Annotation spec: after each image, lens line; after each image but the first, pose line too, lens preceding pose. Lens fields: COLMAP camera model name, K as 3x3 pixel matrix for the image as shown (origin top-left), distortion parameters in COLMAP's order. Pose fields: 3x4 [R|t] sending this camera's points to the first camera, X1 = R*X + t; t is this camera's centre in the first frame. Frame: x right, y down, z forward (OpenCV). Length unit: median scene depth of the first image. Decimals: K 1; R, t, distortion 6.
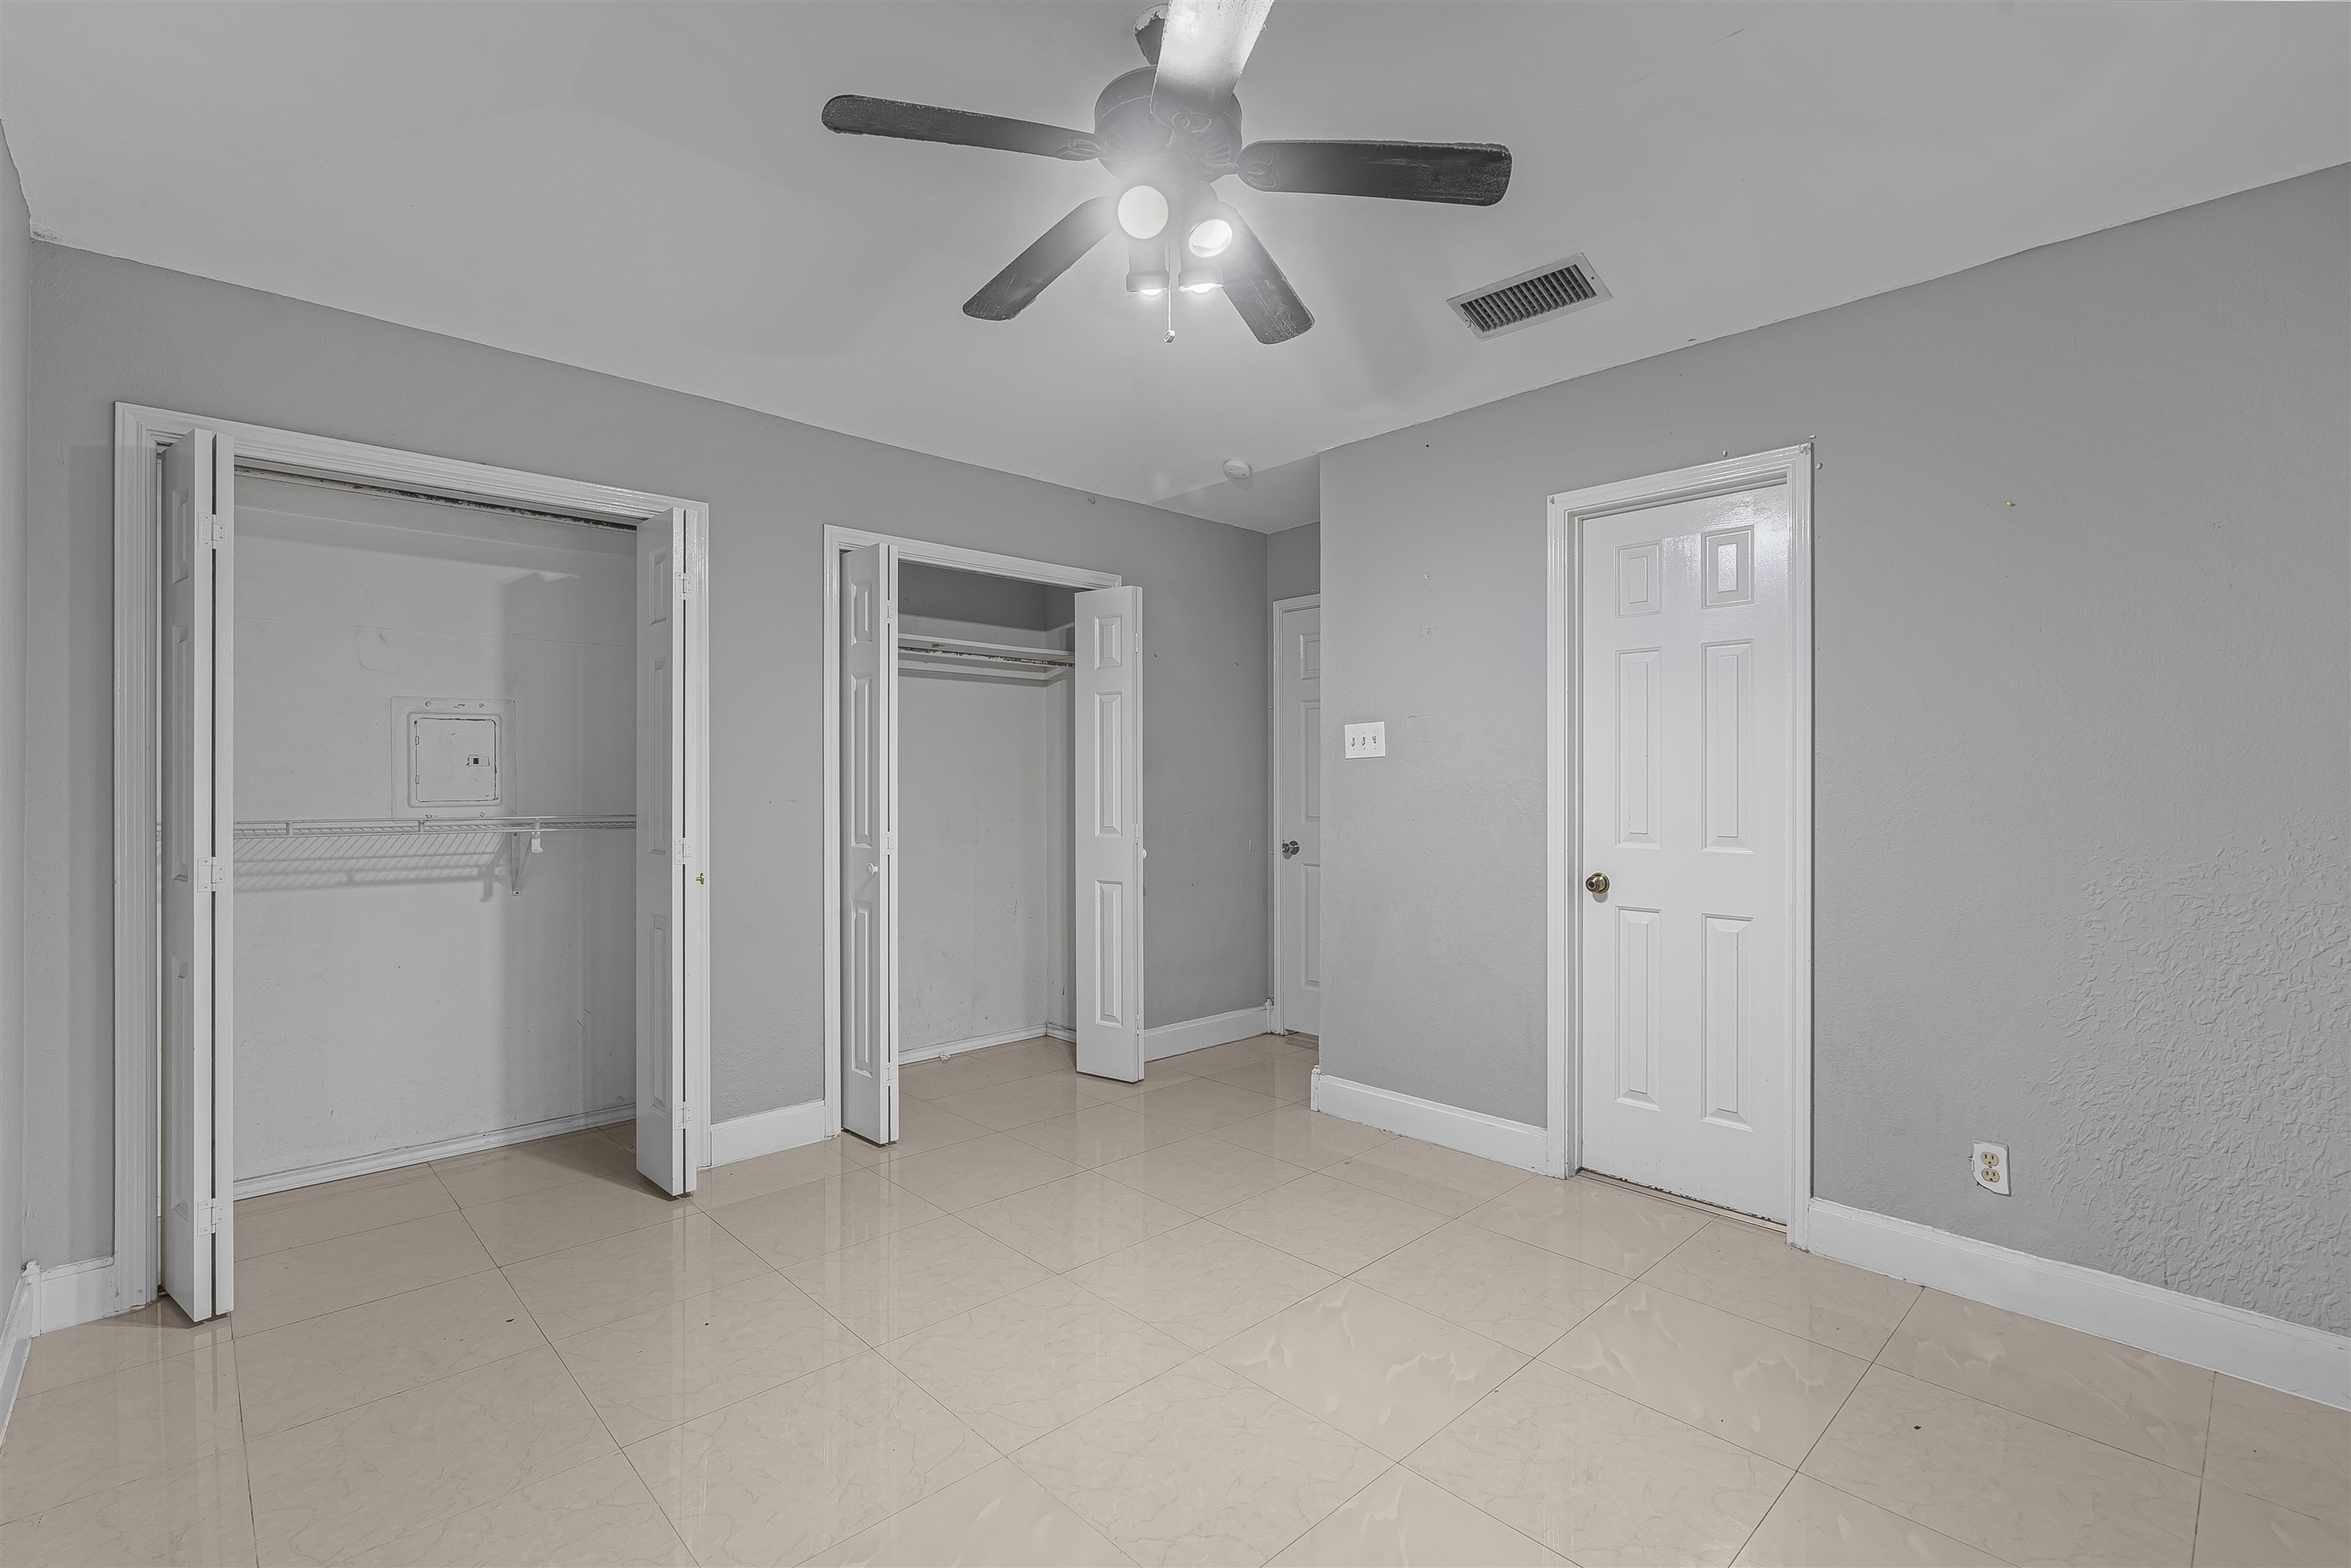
lens RADIAL K [[1062.8, 0, 1175.5], [0, 1062.8, 784.0], [0, 0, 1]] dist [0.000901, 0.000279]
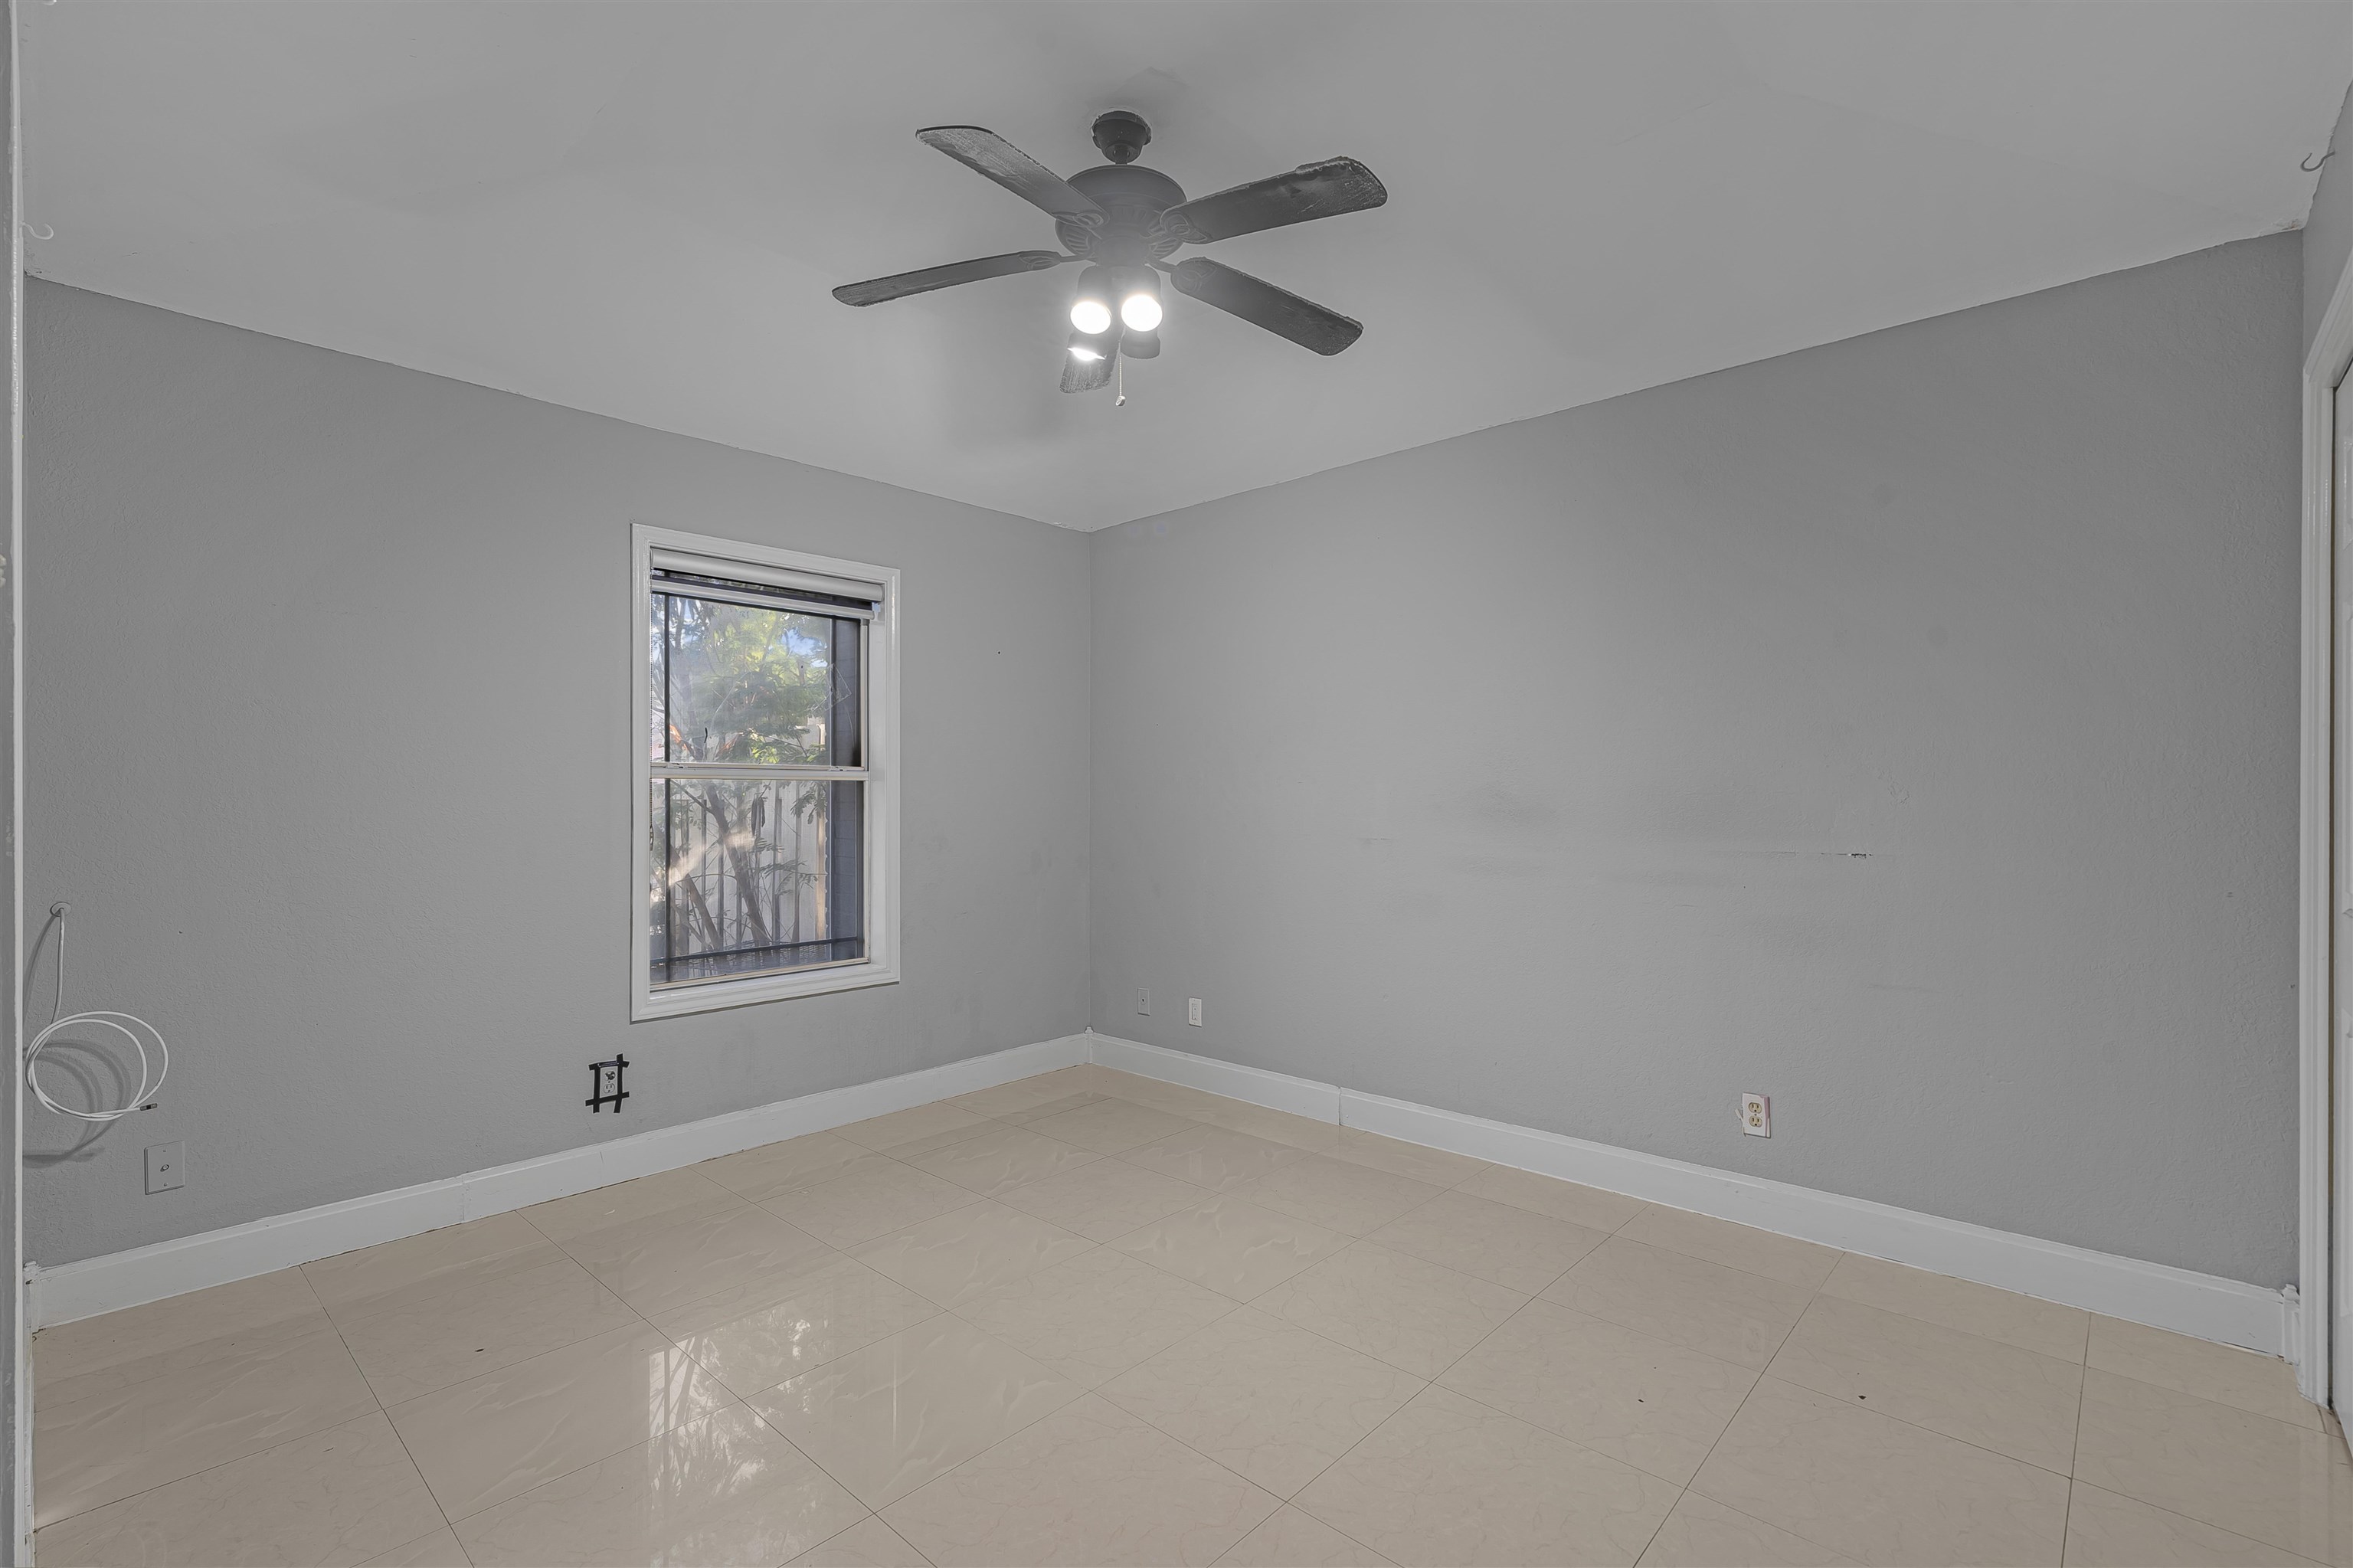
lens RADIAL K [[1085.8, 0, 1176.5], [0, 1085.8, 784.0], [0, 0, 1]] dist [0.000247, -0.000079]
pose [[-0.996801, -0.000382, -0.079928, 0.016648], [-0.000547, 0.999998, 0.002042, -0.015626], [0.079927, 0.002080, -0.996799, 1.427968]]
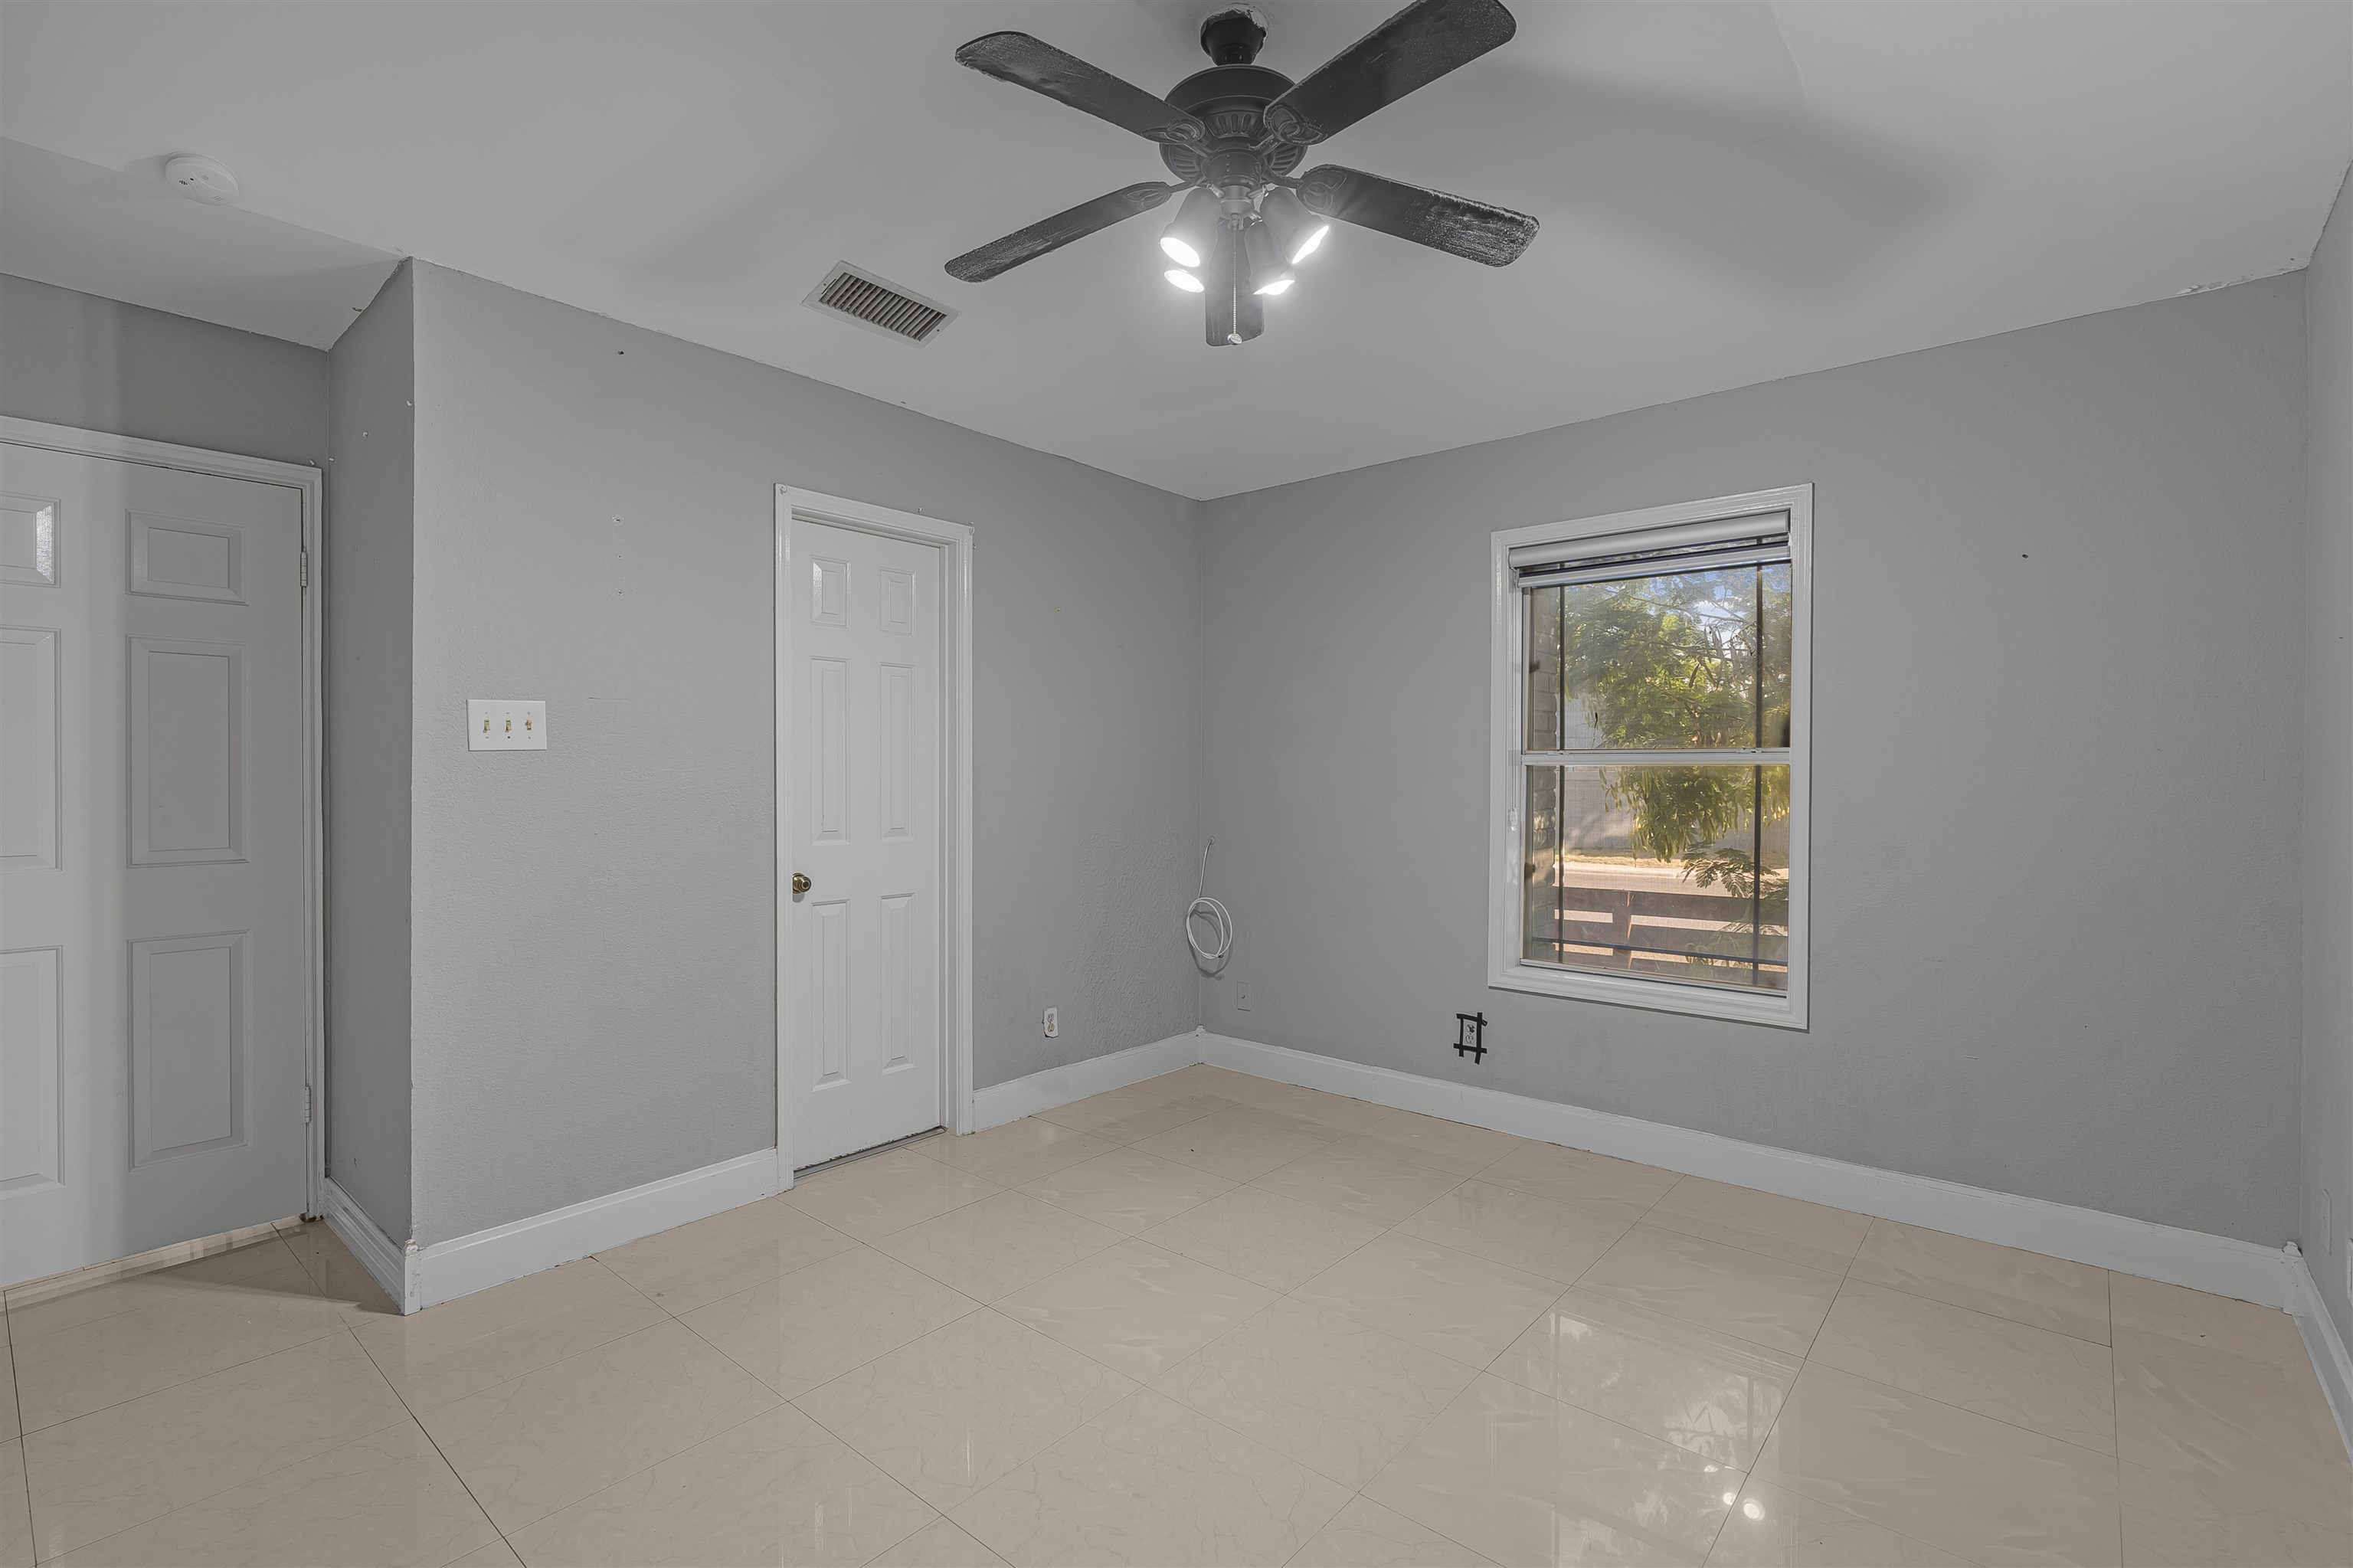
lens RADIAL K [[1085.8, 0, 1176.5], [0, 1085.8, 784.0], [0, 0, 1]] dist [0.000247, -0.000079]
pose [[-0.113004, -0.010405, 0.993540, -0.678207], [0.001569, 0.999942, 0.010651, -0.011407], [-0.993593, 0.002762, -0.112981, 0.775831]]
